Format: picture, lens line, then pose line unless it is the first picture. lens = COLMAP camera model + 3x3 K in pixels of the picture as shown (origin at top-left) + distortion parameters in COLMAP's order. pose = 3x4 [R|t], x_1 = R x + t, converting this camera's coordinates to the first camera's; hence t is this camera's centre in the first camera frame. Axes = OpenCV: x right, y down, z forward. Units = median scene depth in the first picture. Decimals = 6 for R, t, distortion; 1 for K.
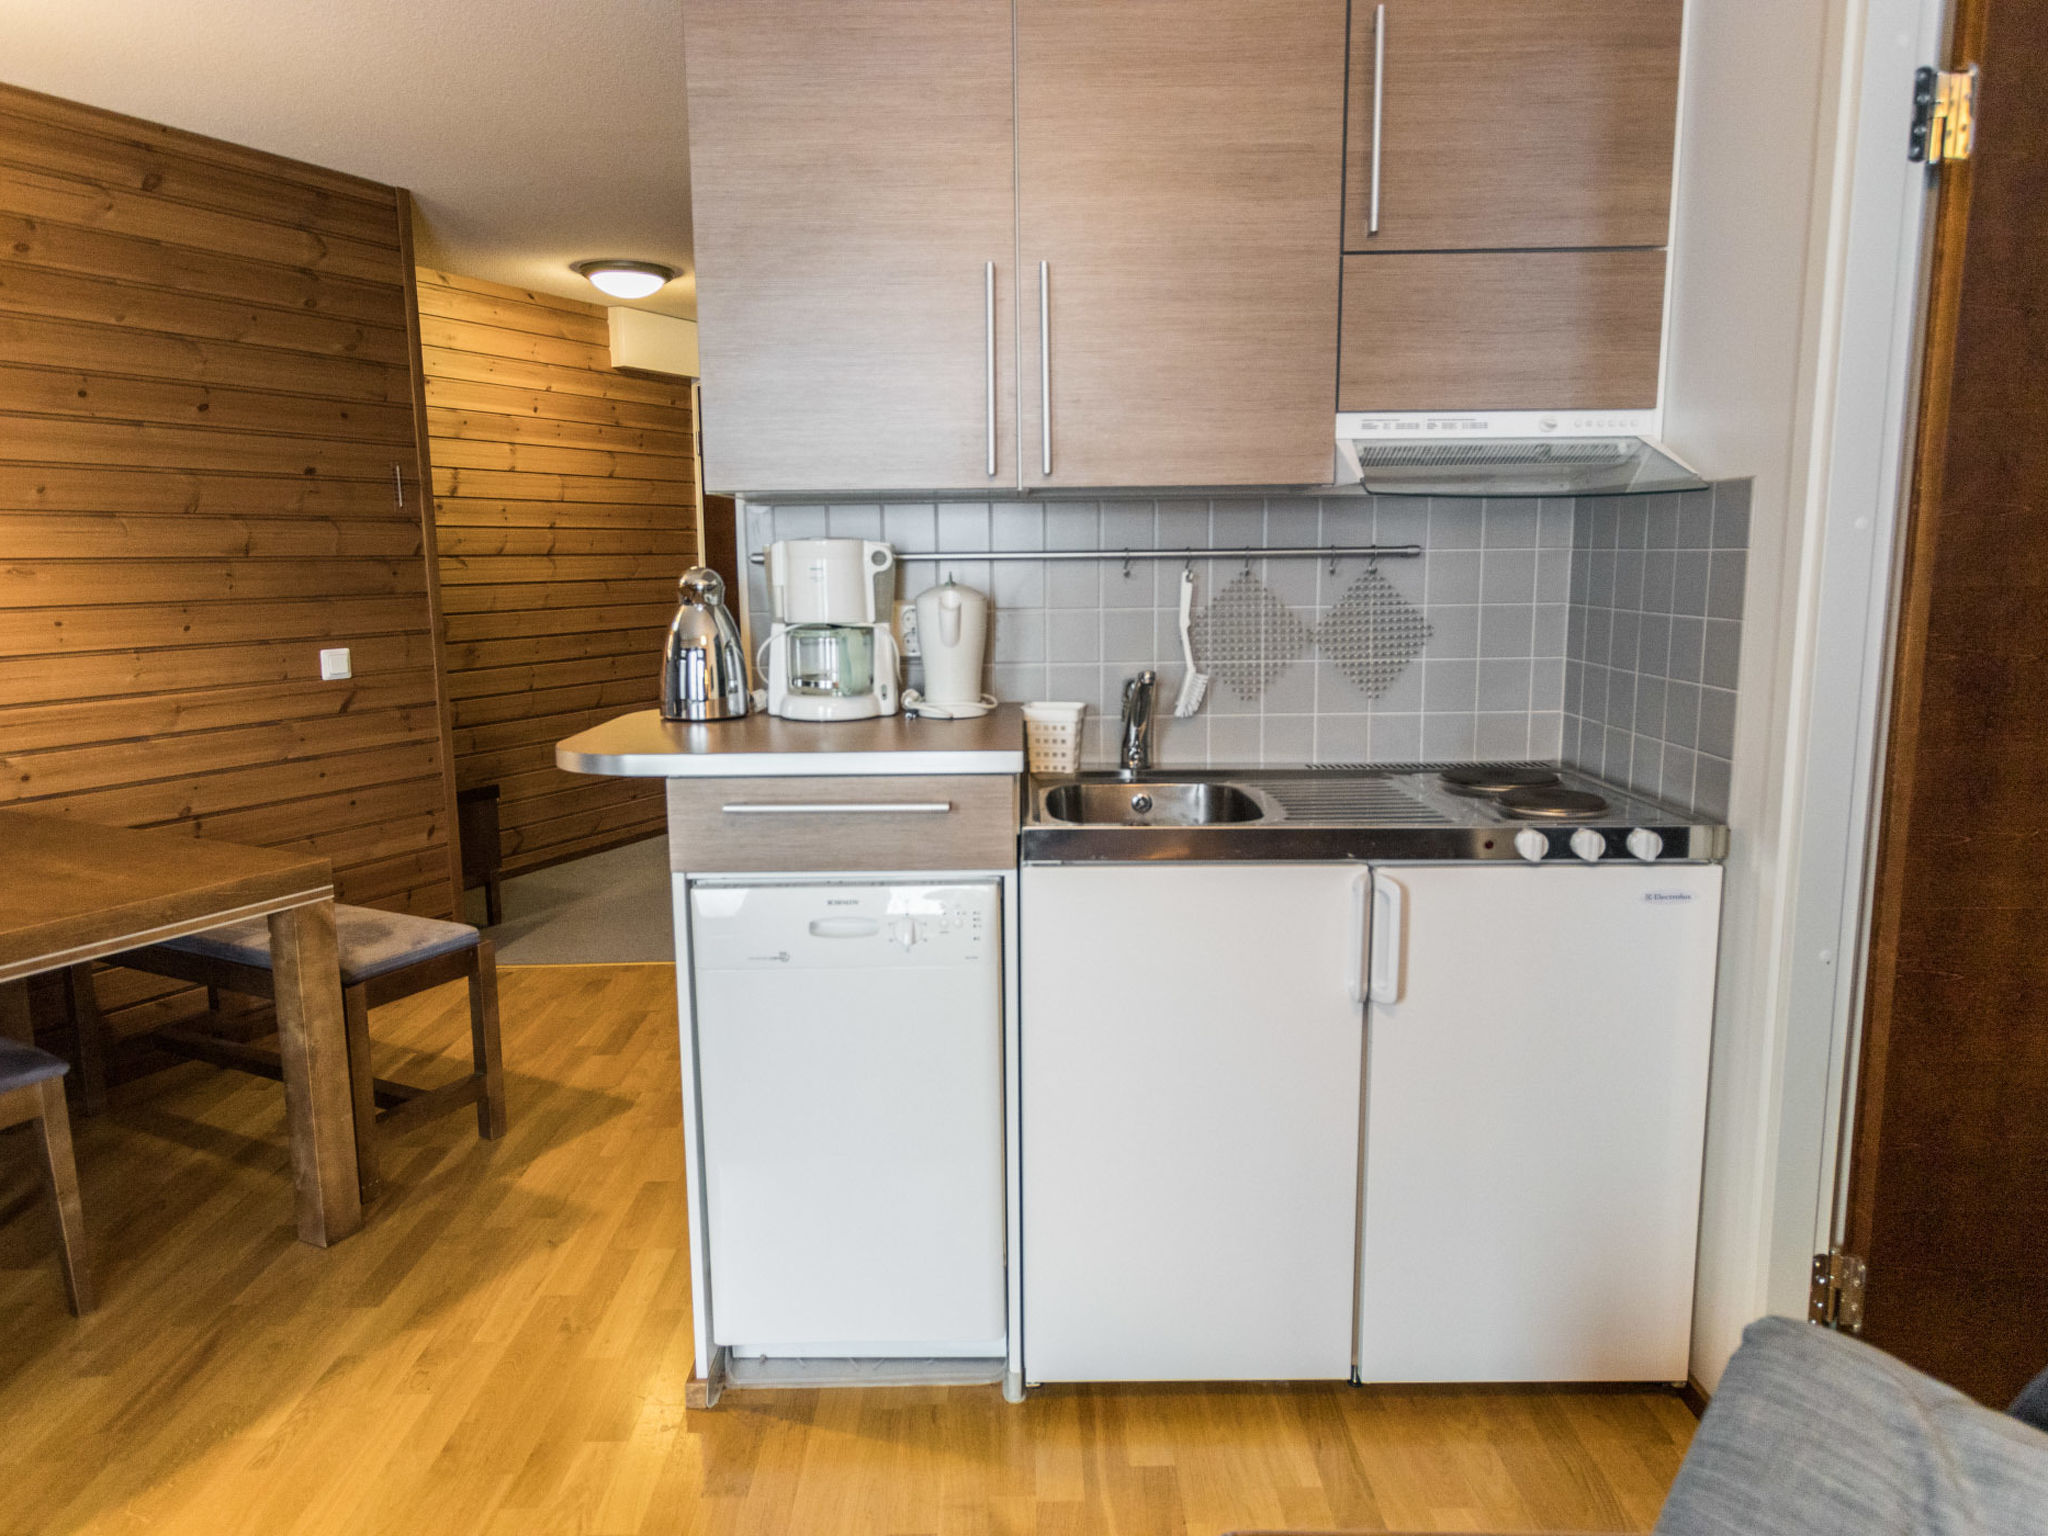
lens RADIAL K [[1299.8, 0, 1013.7], [0, 1299.8, 754.1], [0, 0, 1]] dist [0.004228, 0.000513]
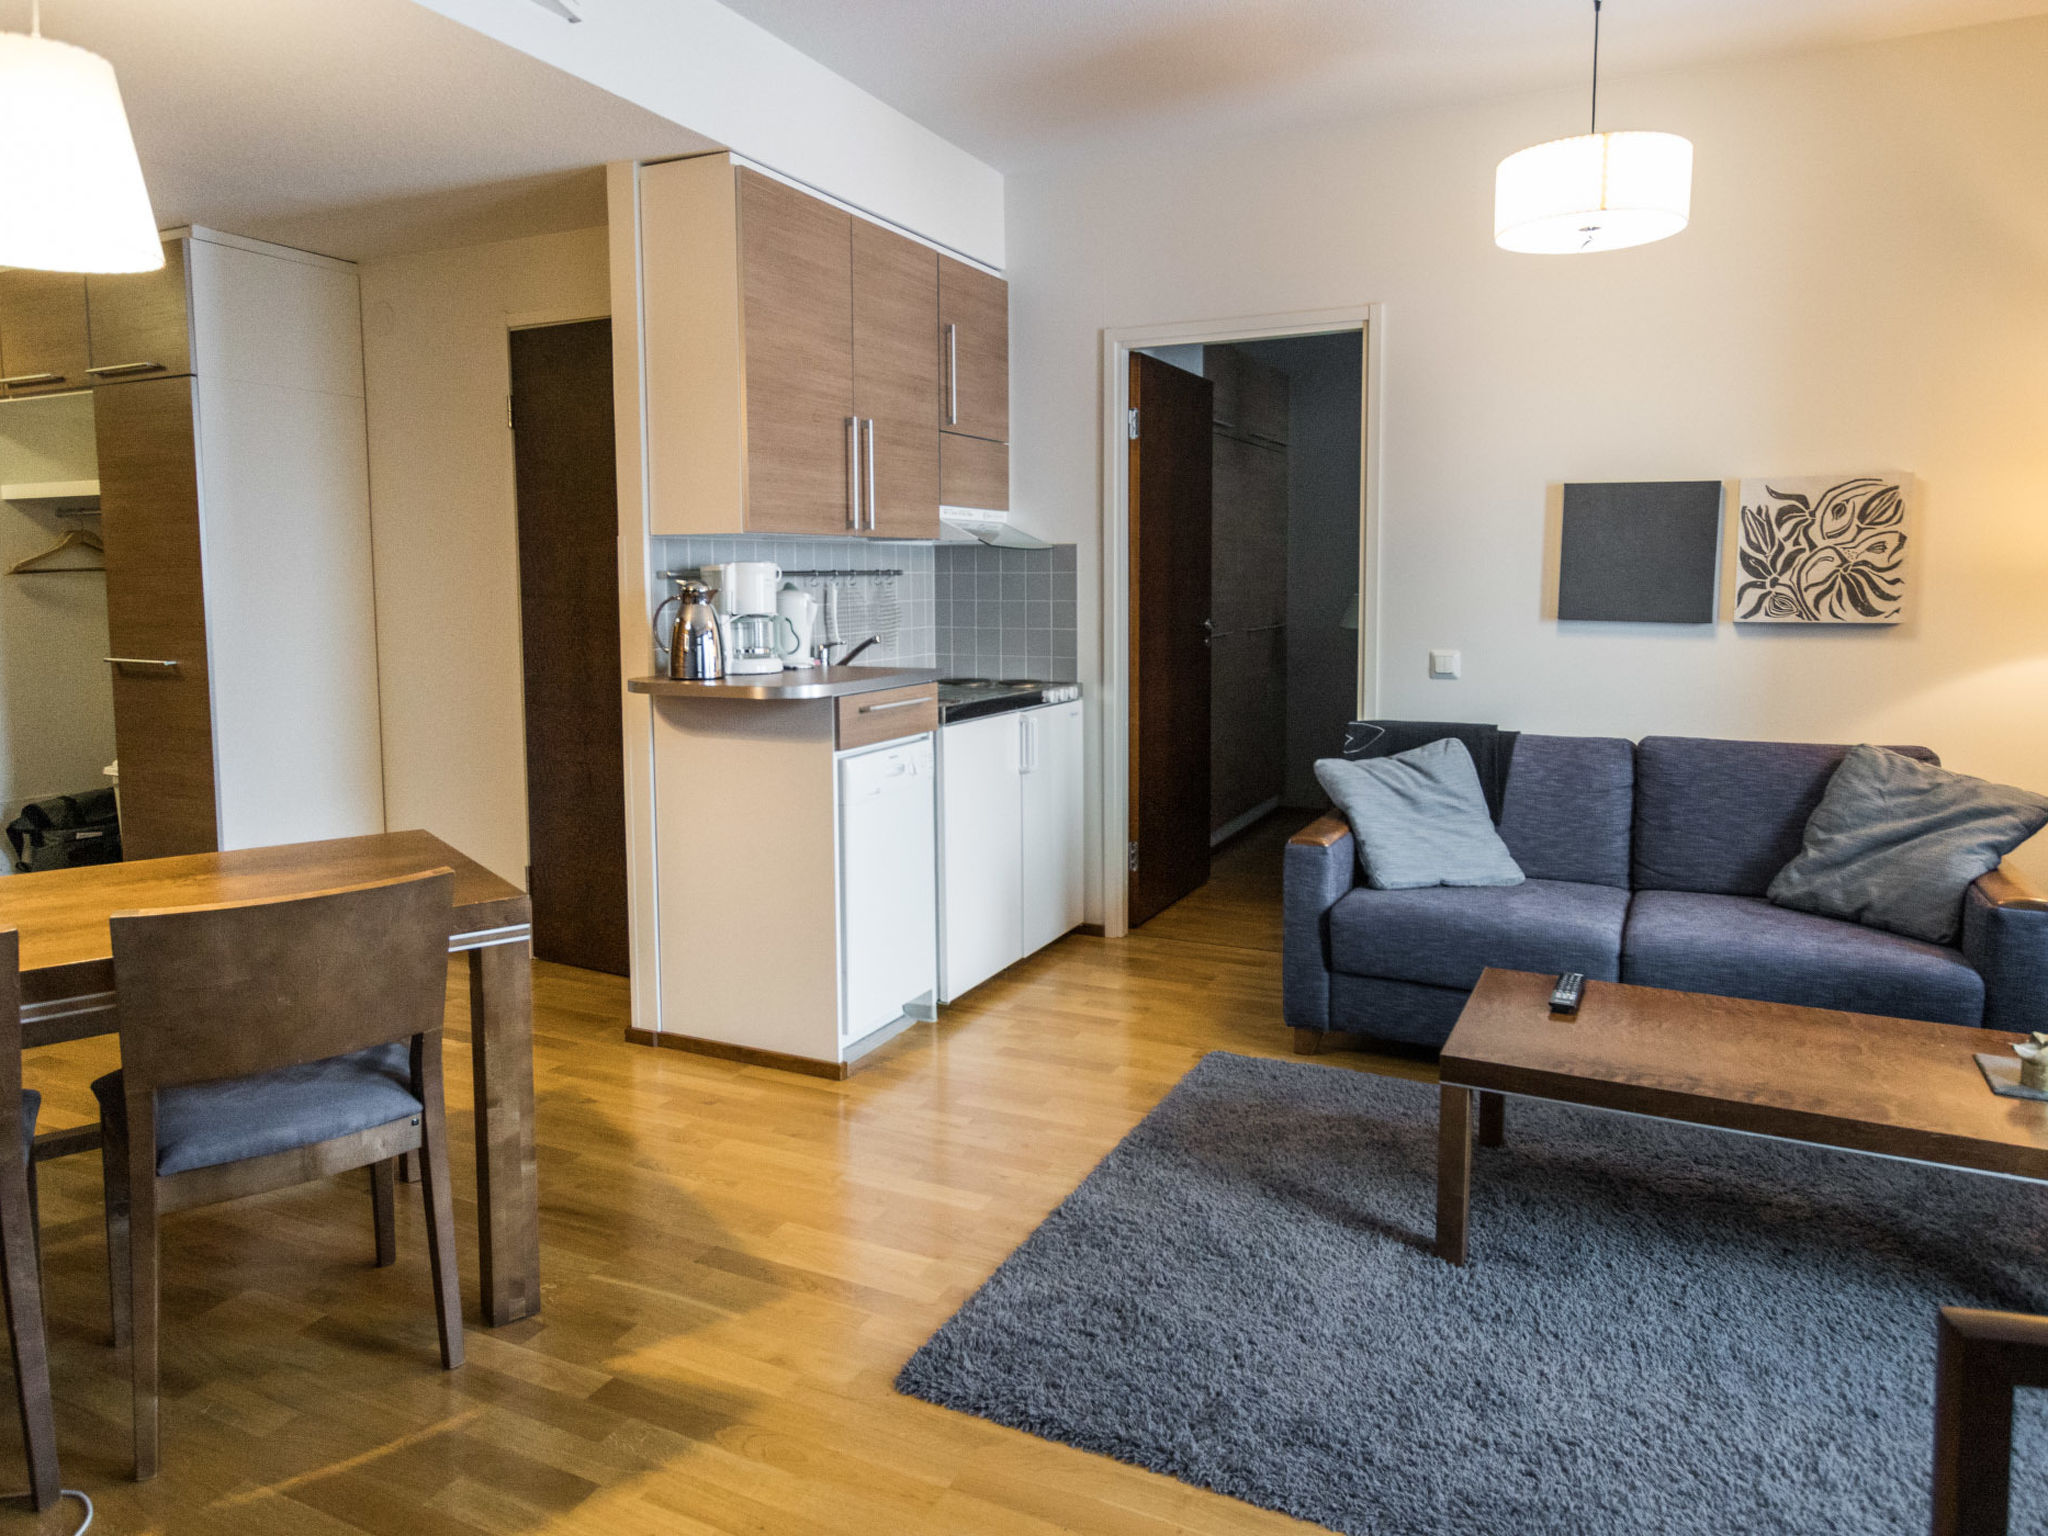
lens RADIAL K [[1350.7, 0, 1022.6], [0, 1350.7, 689.1], [0, 0, 1]] dist [0.004893, 0.002951]
pose [[0.423361, -0.068966, 0.903332, -1.054816], [0.141052, 0.989957, 0.009473, 0.015875], [-0.894913, 0.123407, 0.428837, -0.001473]]
